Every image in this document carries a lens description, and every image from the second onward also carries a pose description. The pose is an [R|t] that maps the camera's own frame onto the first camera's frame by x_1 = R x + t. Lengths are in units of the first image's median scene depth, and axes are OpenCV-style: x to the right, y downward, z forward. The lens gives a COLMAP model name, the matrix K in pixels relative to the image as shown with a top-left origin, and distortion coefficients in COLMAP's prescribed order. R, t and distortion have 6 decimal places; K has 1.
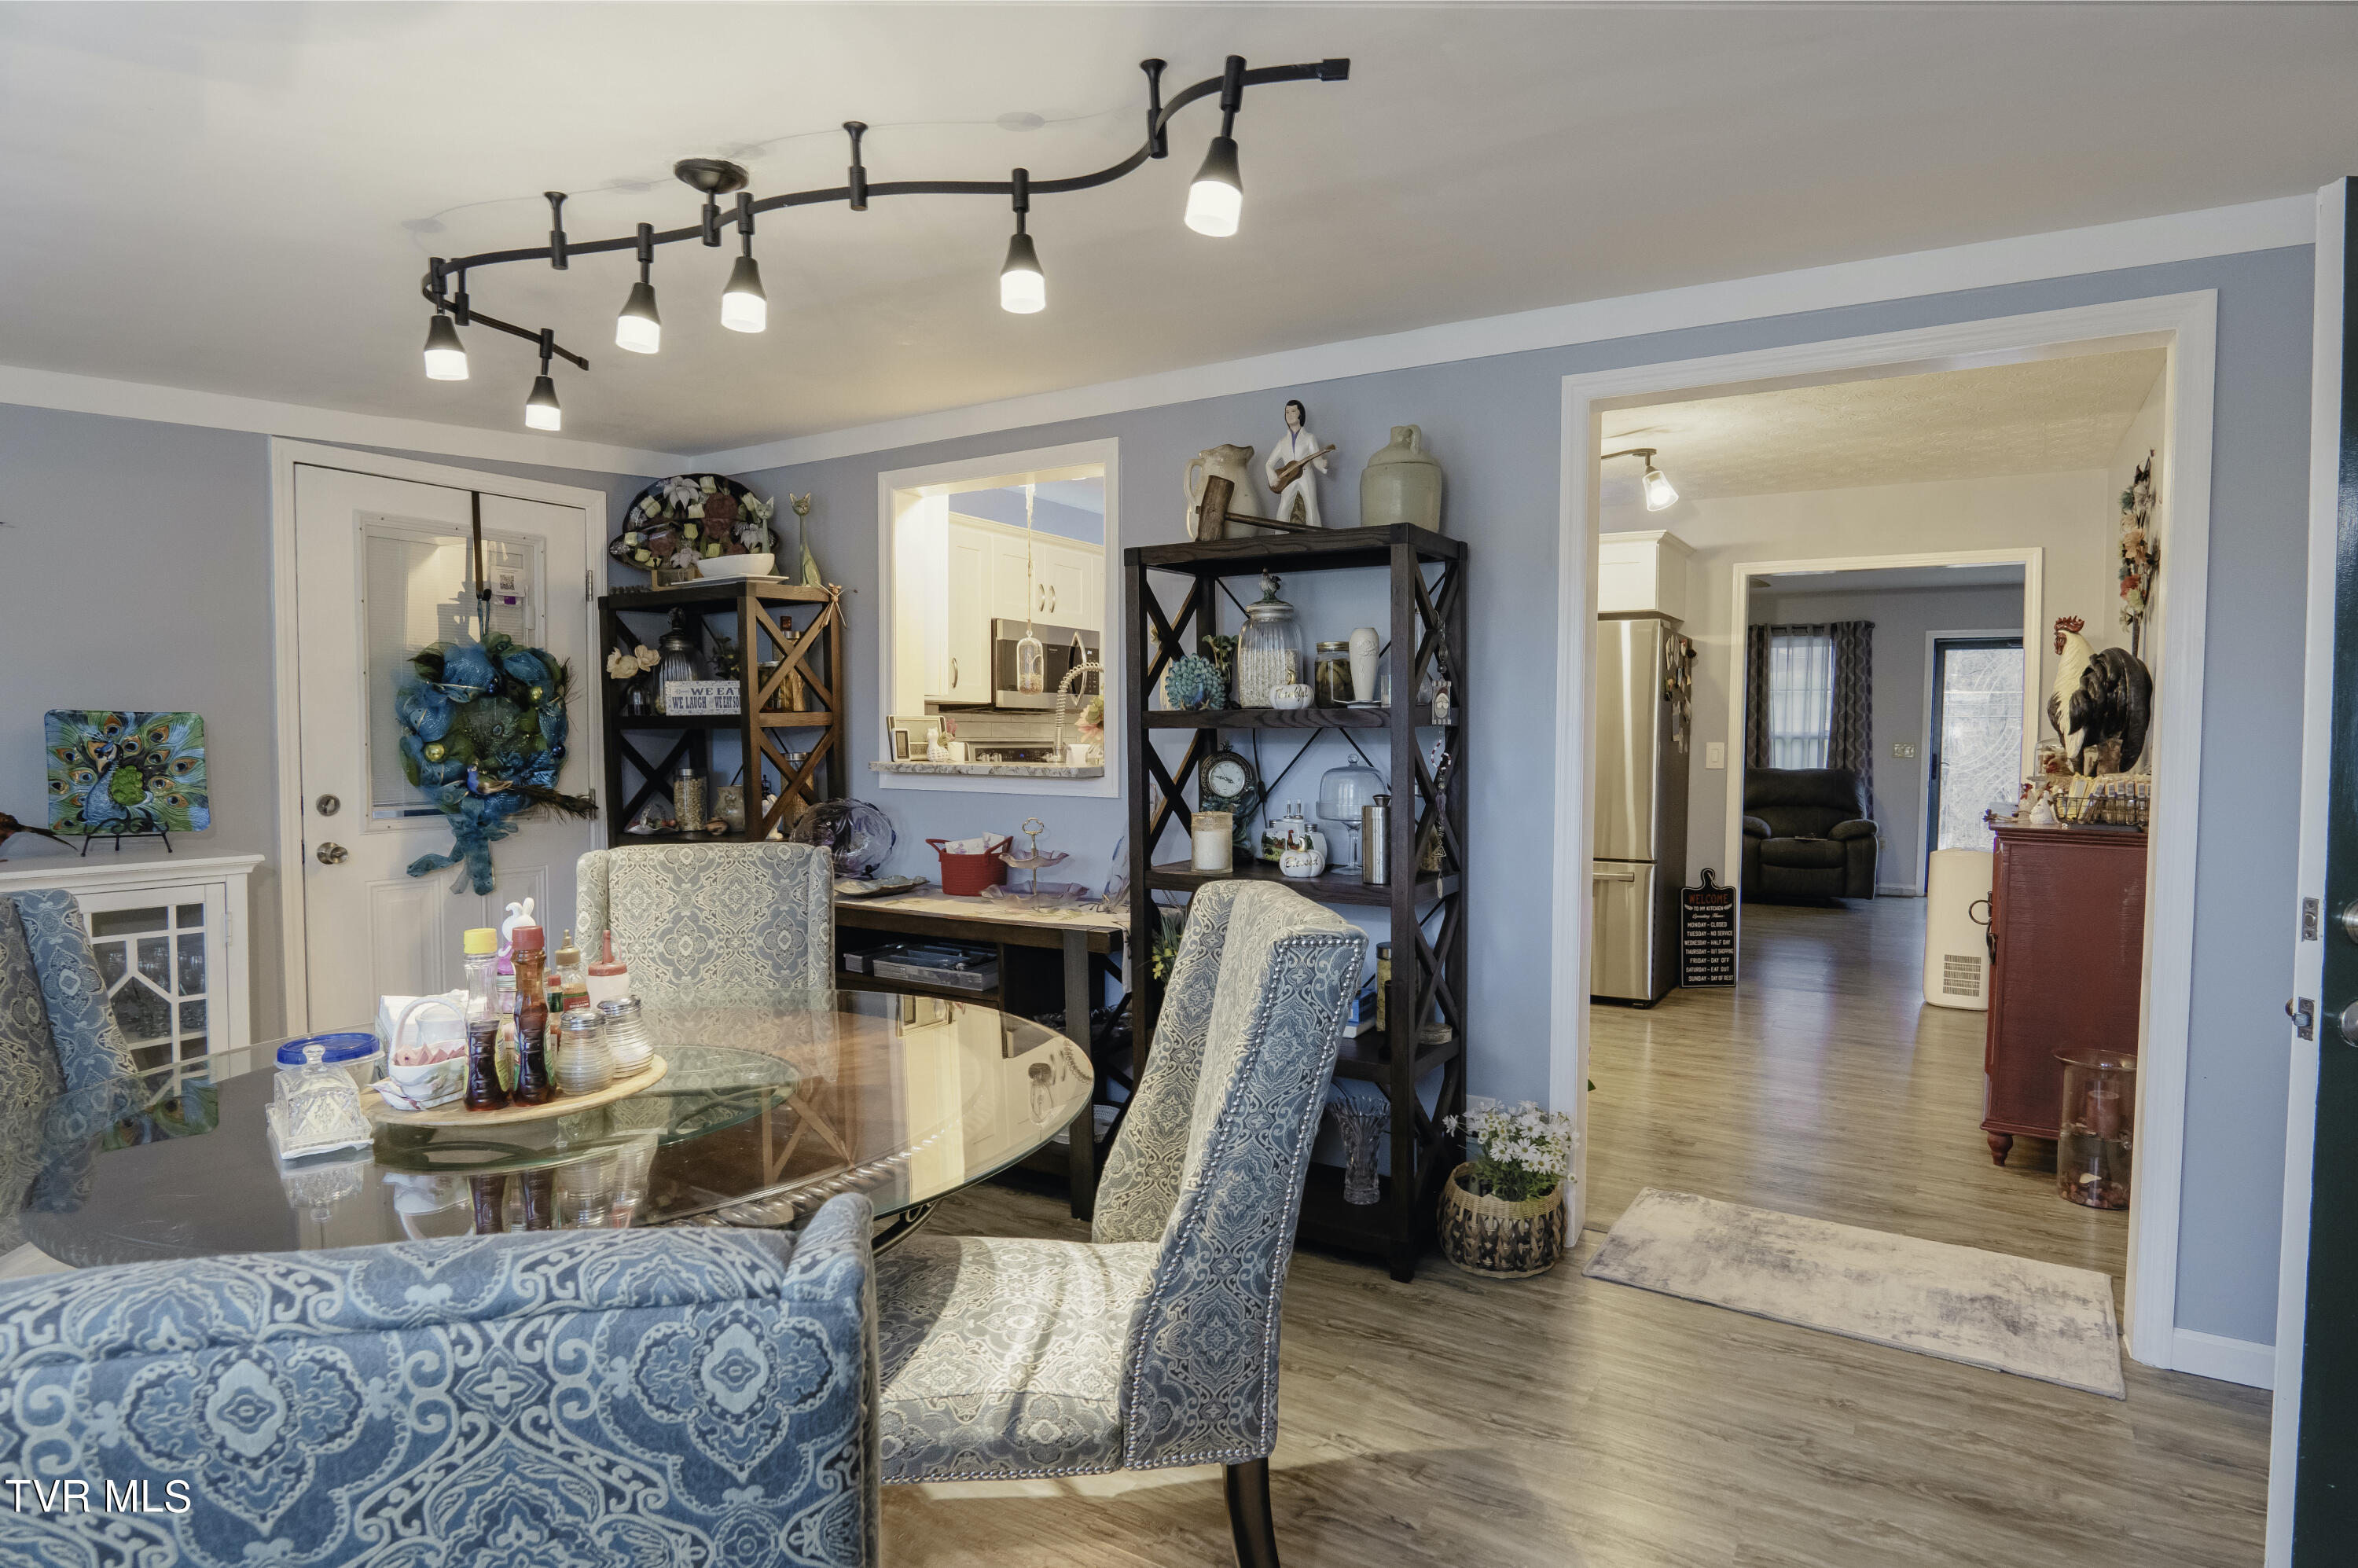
lens RADIAL K [[1290.7, 0, 1166.2], [0, 1290.7, 795.7], [0, 0, 1]] dist [-0.025193, -0.000123]
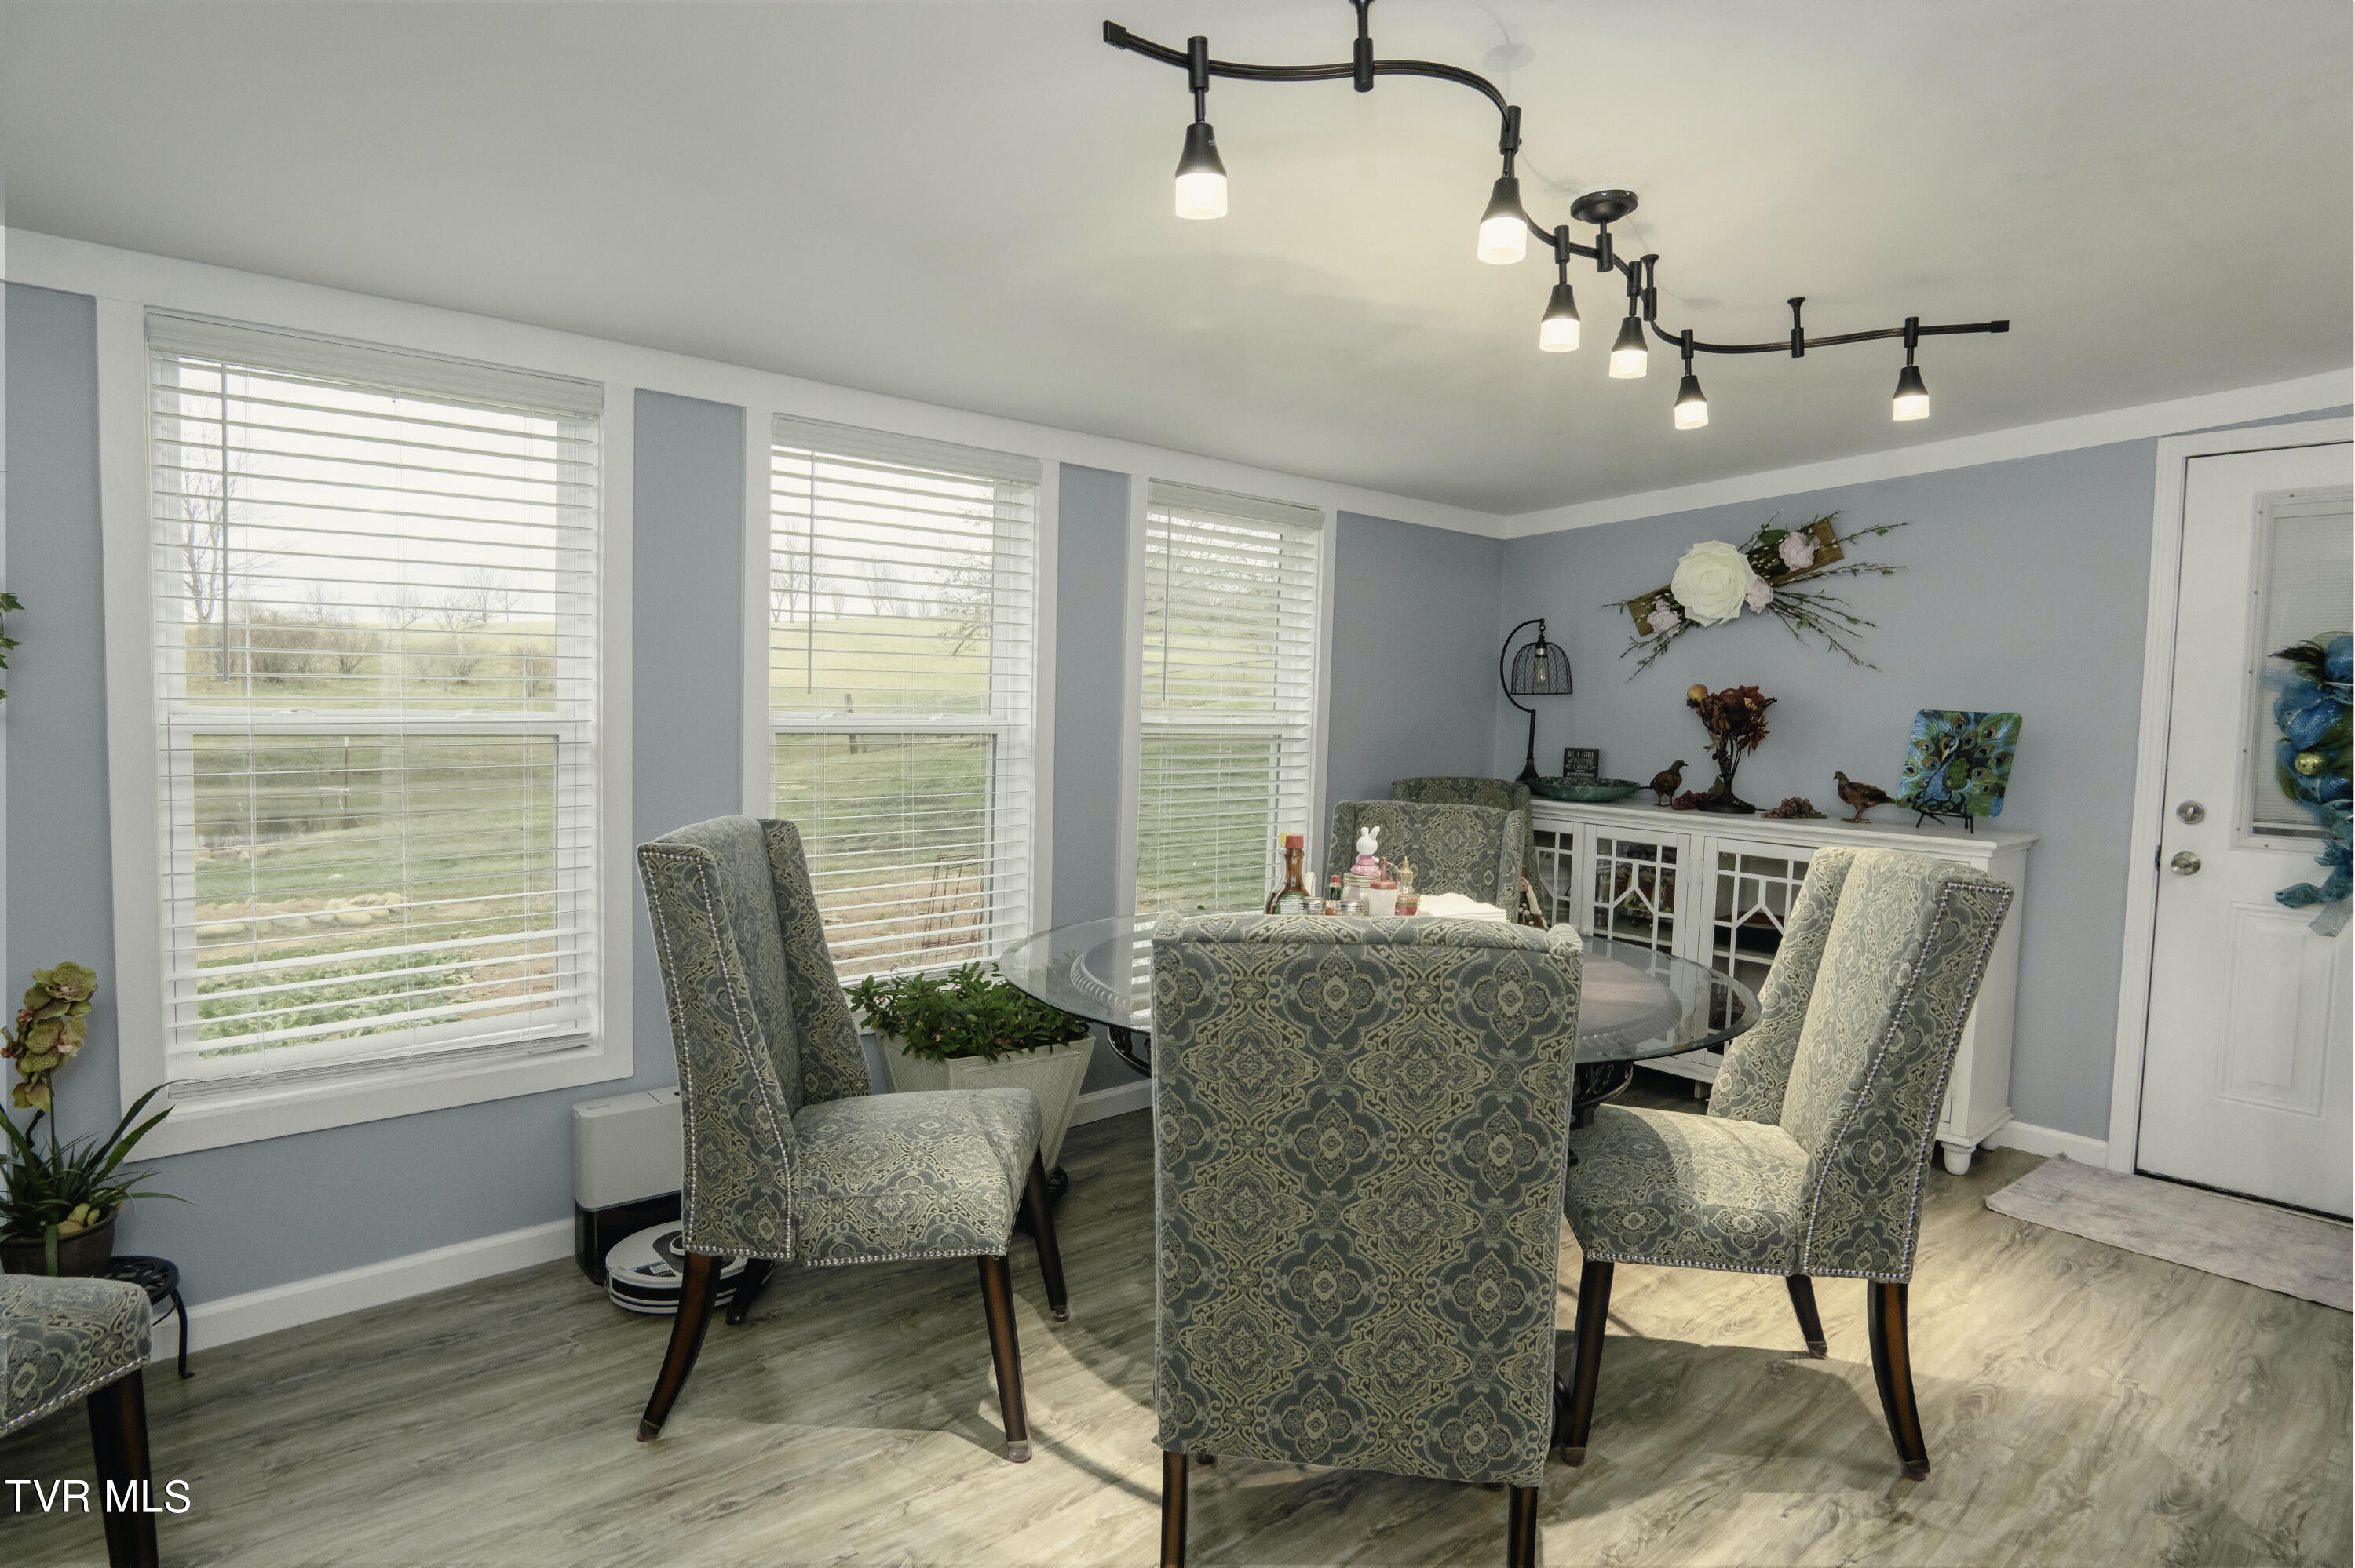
lens RADIAL K [[1249.6, 0, 1177.5], [0, 1249.6, 784.0], [0, 0, 1]] dist [-0.048029, 0.000147]
pose [[-0.229839, 0.051662, -0.971857, 0.455876], [-0.073529, 0.994814, 0.070271, -0.025484], [0.970447, 0.087611, -0.224848, 0.553173]]
